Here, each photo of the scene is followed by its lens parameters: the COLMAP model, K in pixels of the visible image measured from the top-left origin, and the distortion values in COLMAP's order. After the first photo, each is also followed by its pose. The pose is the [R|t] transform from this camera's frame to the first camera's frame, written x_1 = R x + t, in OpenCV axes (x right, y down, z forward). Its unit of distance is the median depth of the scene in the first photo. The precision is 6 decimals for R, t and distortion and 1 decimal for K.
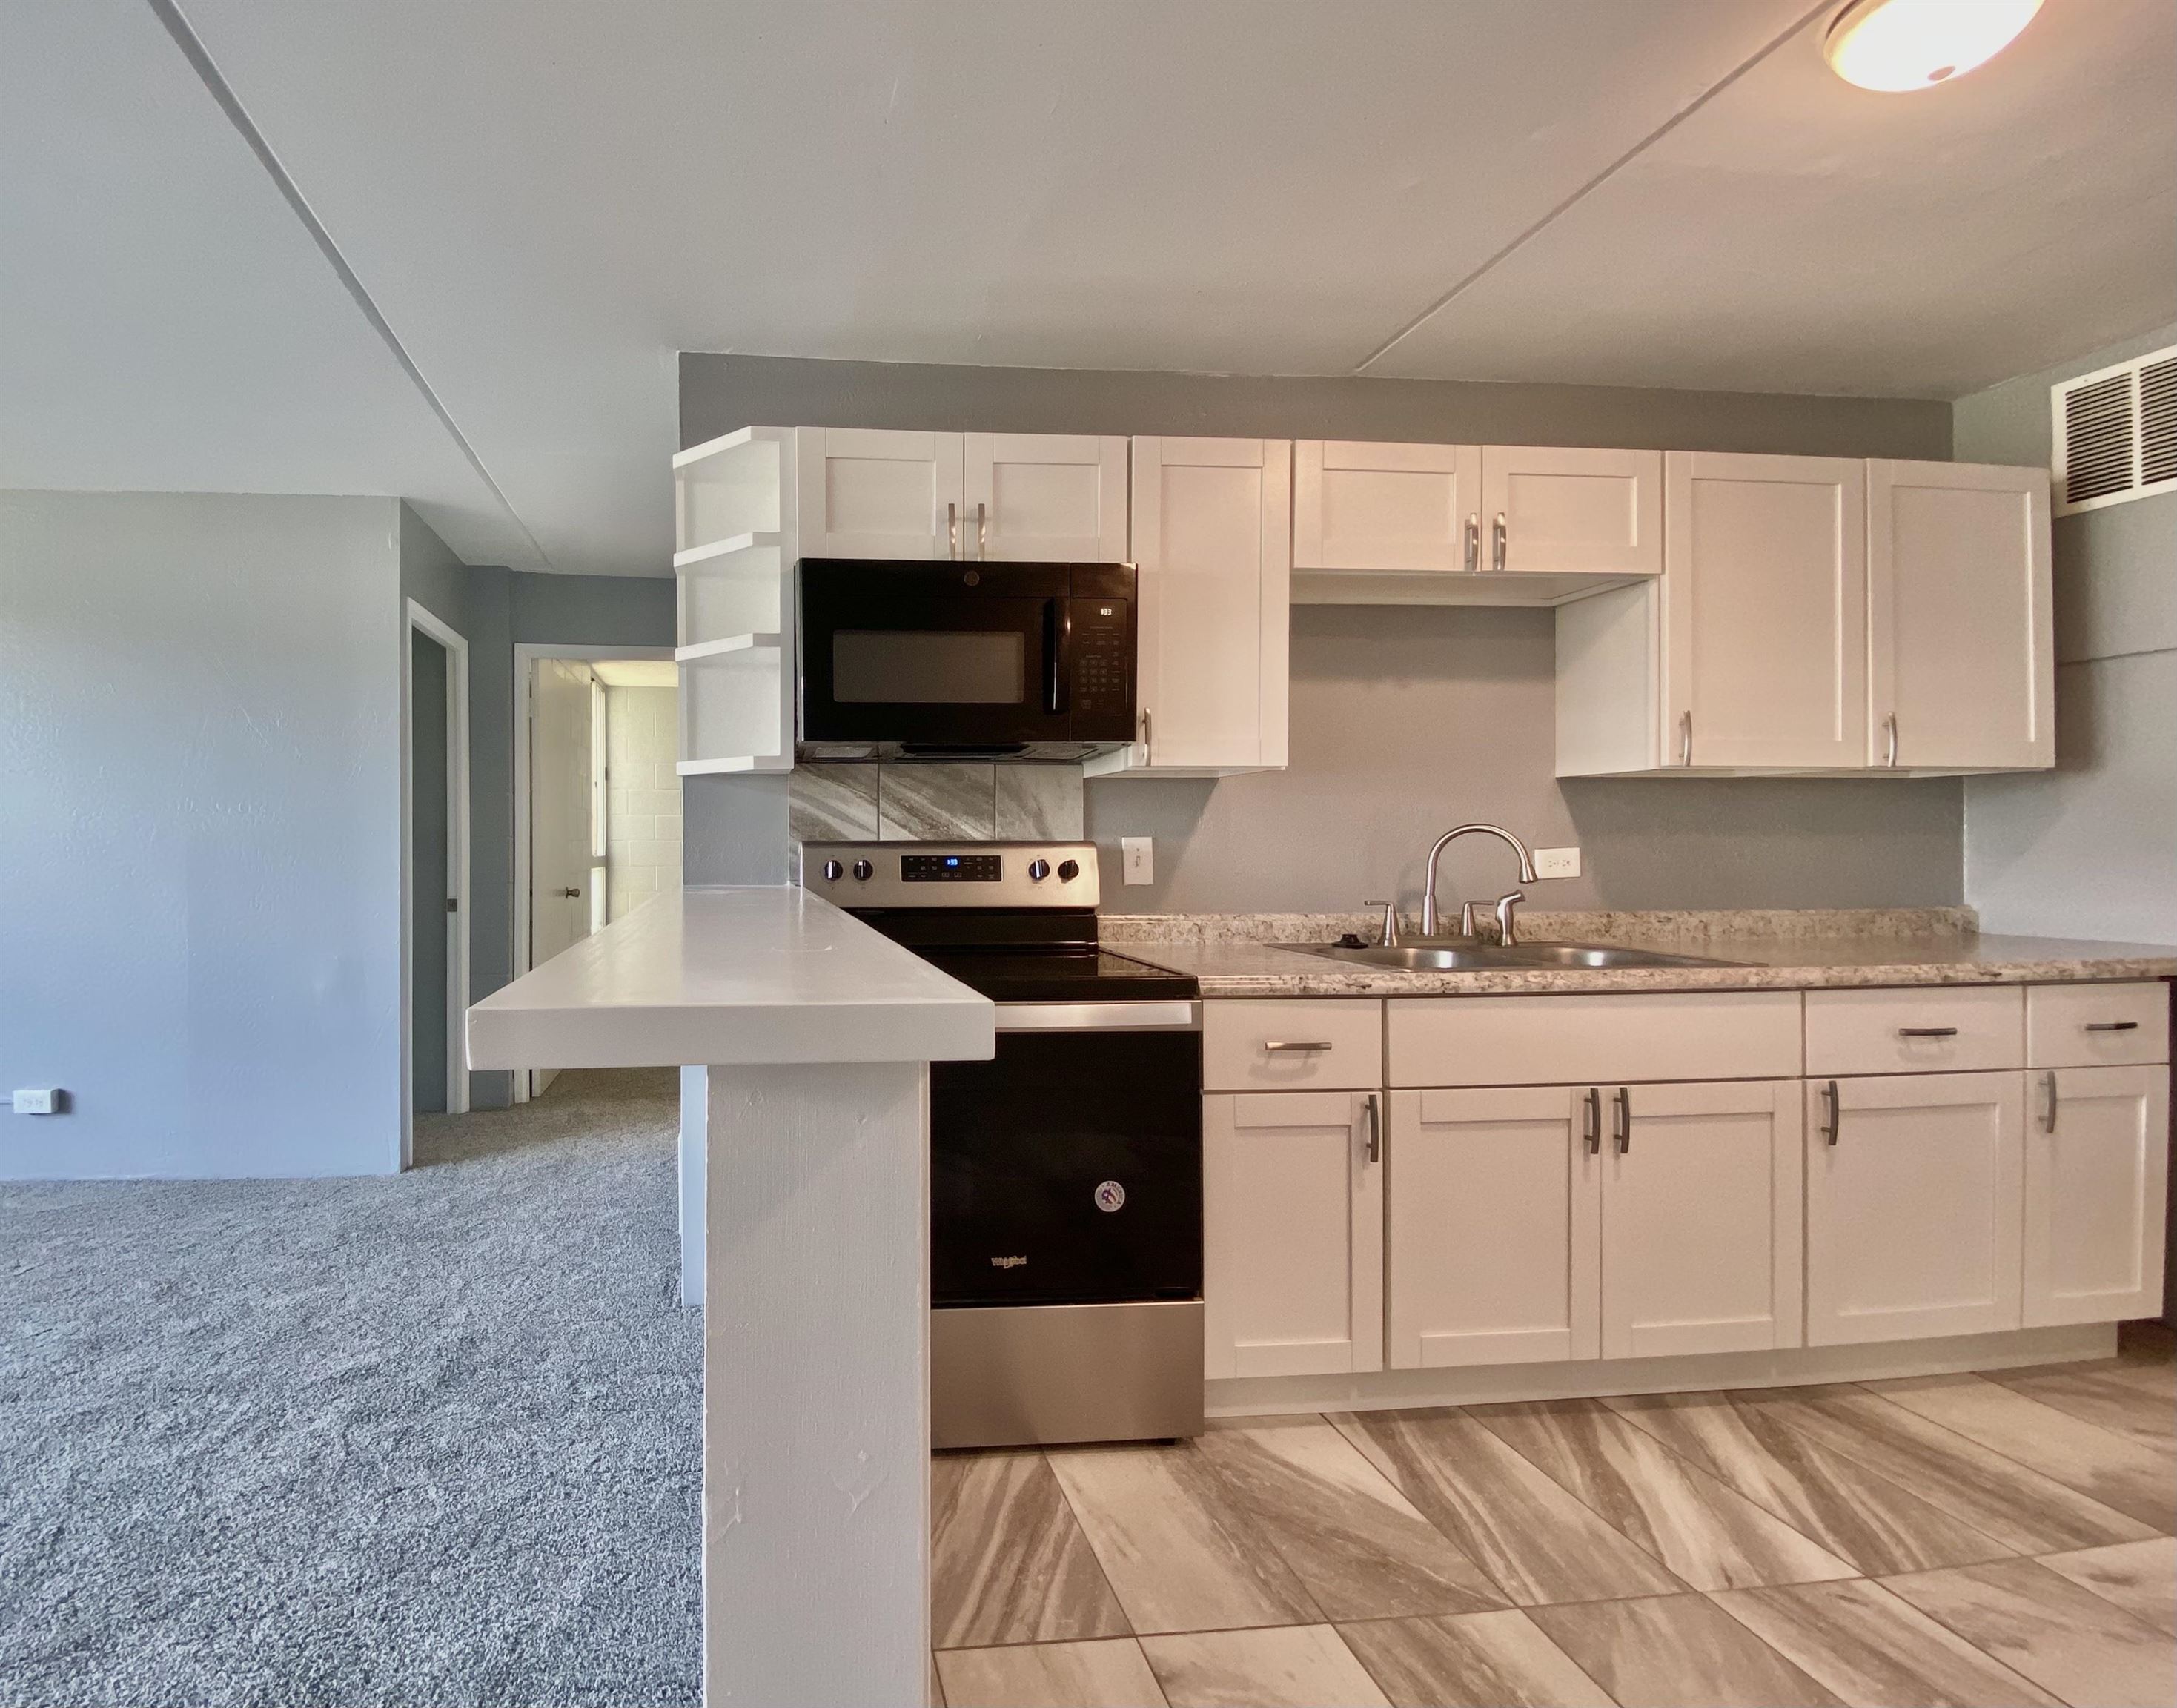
lens RADIAL K [[1018.7, 0, 806.3], [0, 1018.7, 843.0], [0, 0, 1]] dist [0.021349, -0.014208]
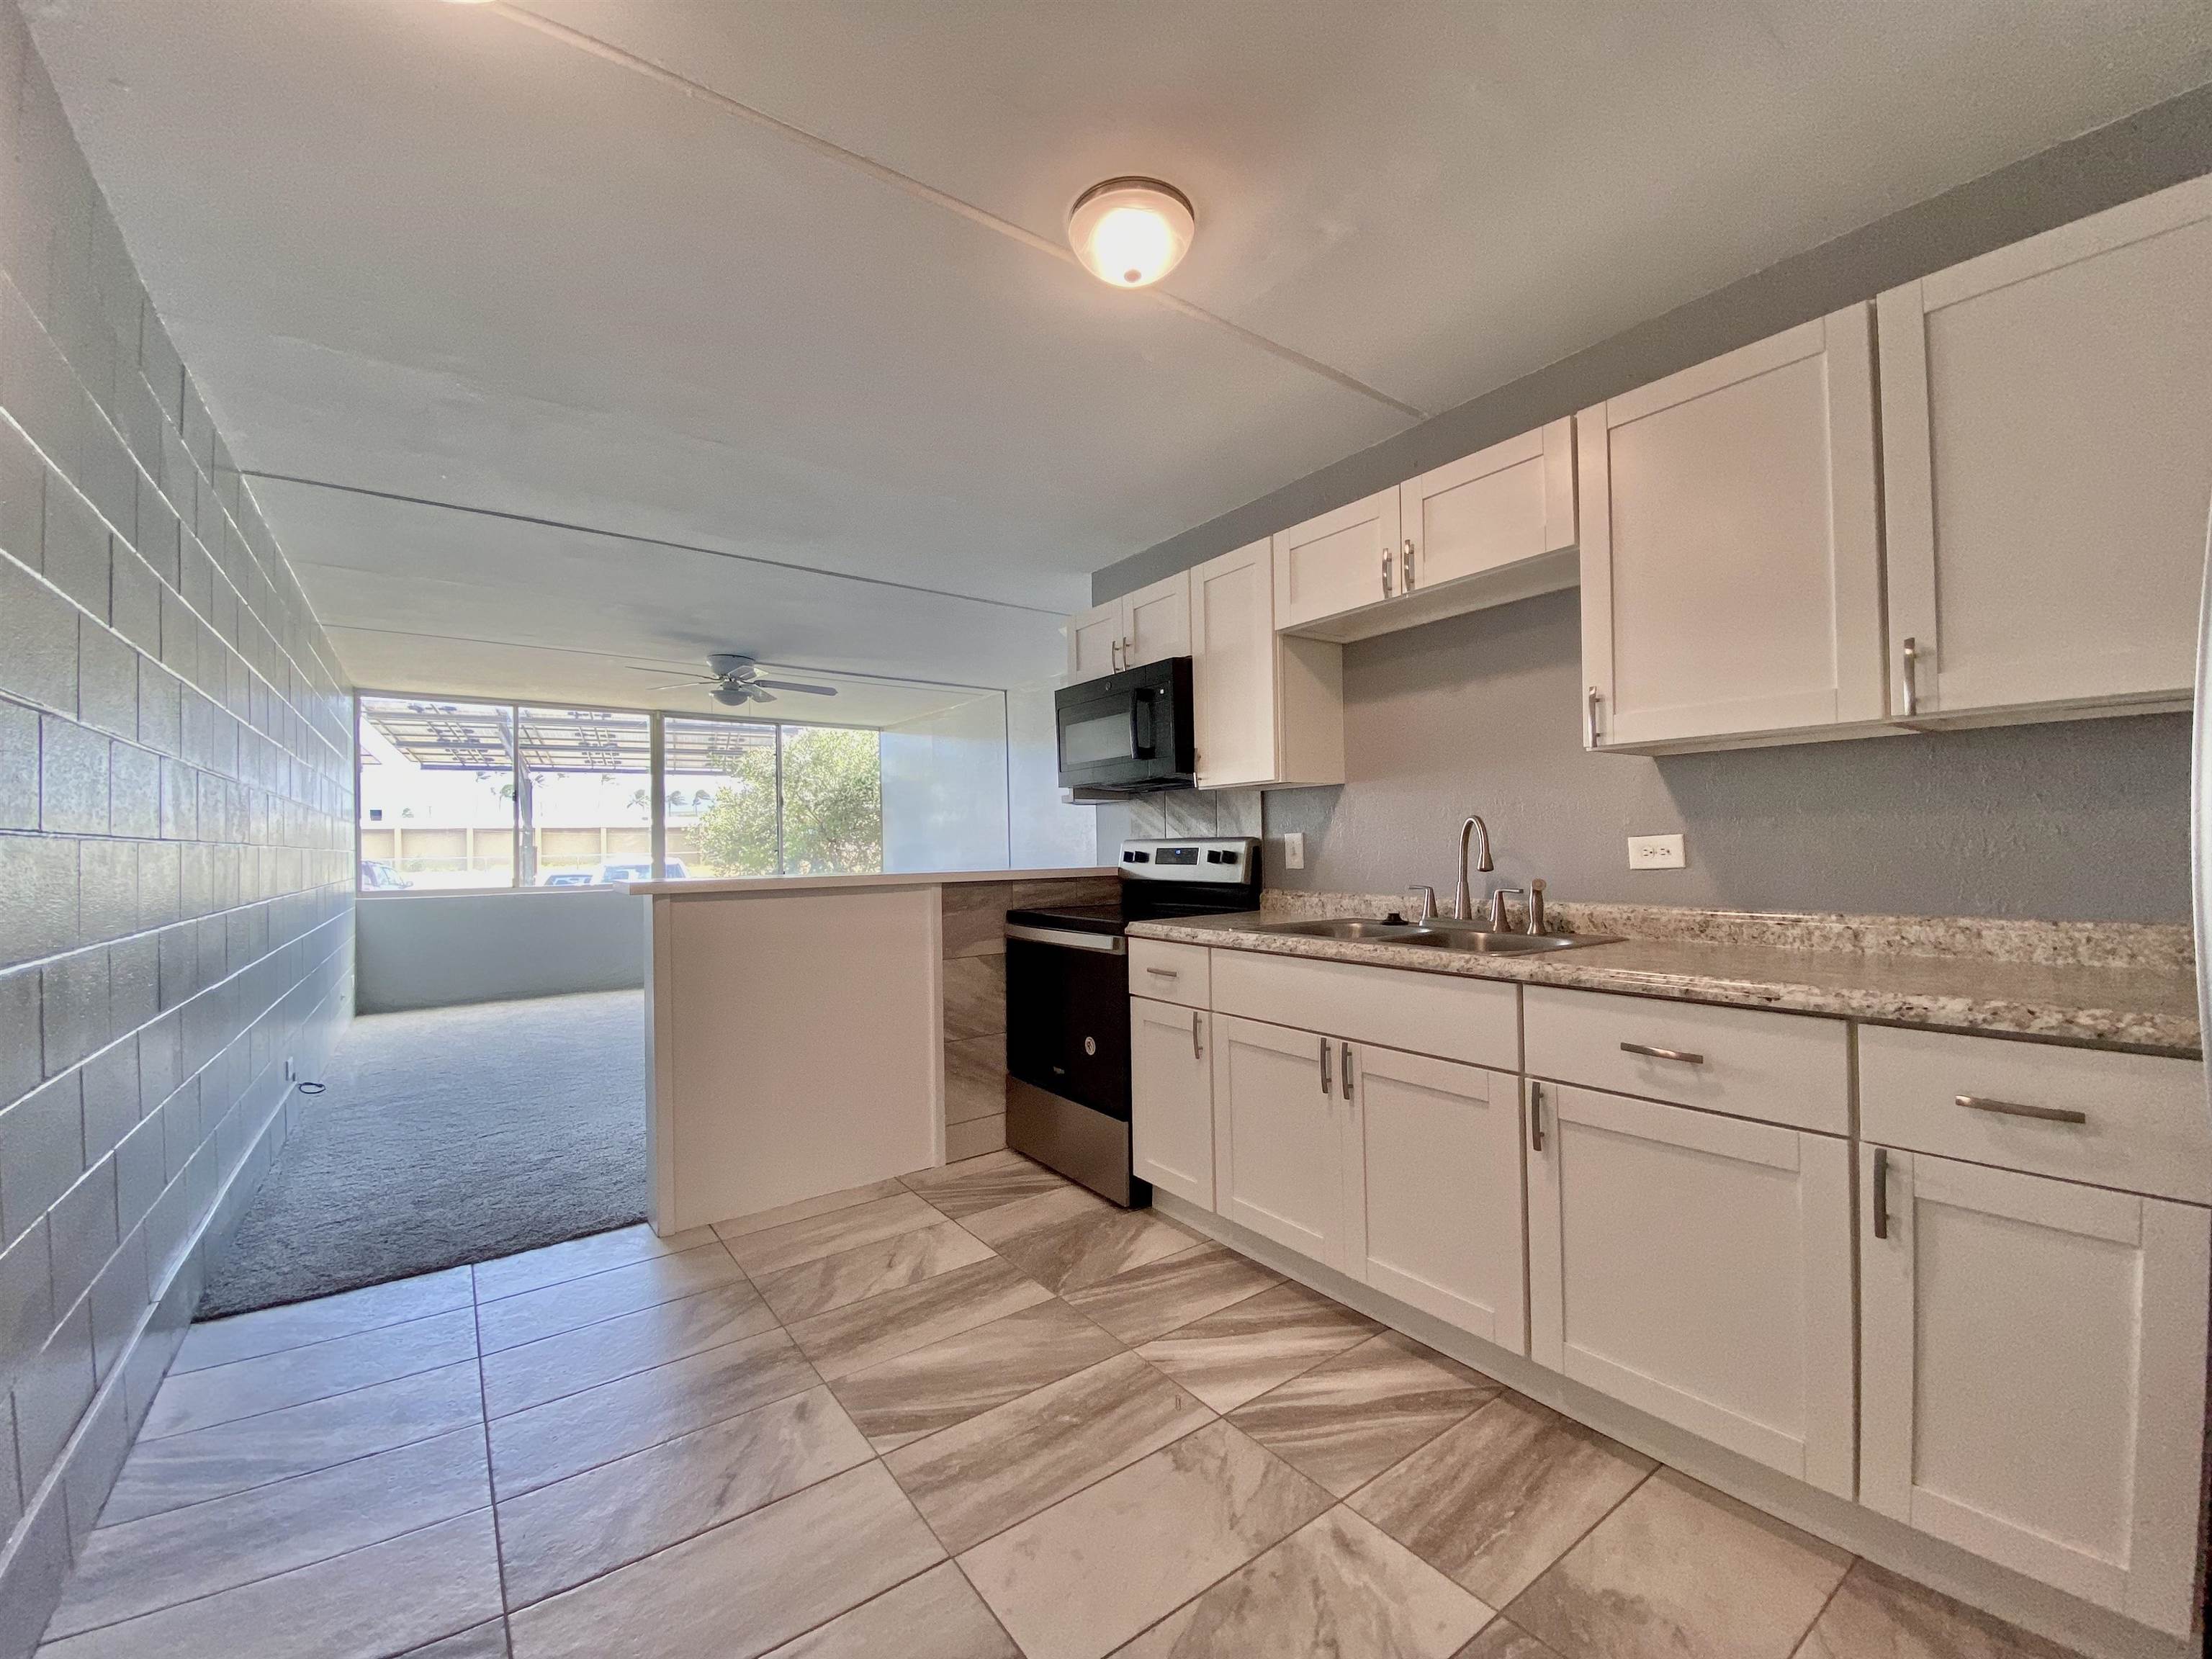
lens RADIAL K [[893.9, 0, 1114.2], [0, 893.9, 831.5], [0, 0, 1]] dist [0.002161, -0.014825]
pose [[0.521909, -0.020876, -0.852746, 1.358053], [0.012719, 0.999780, -0.016691, 0.009965], [0.852906, -0.002135, 0.522059, 0.218078]]
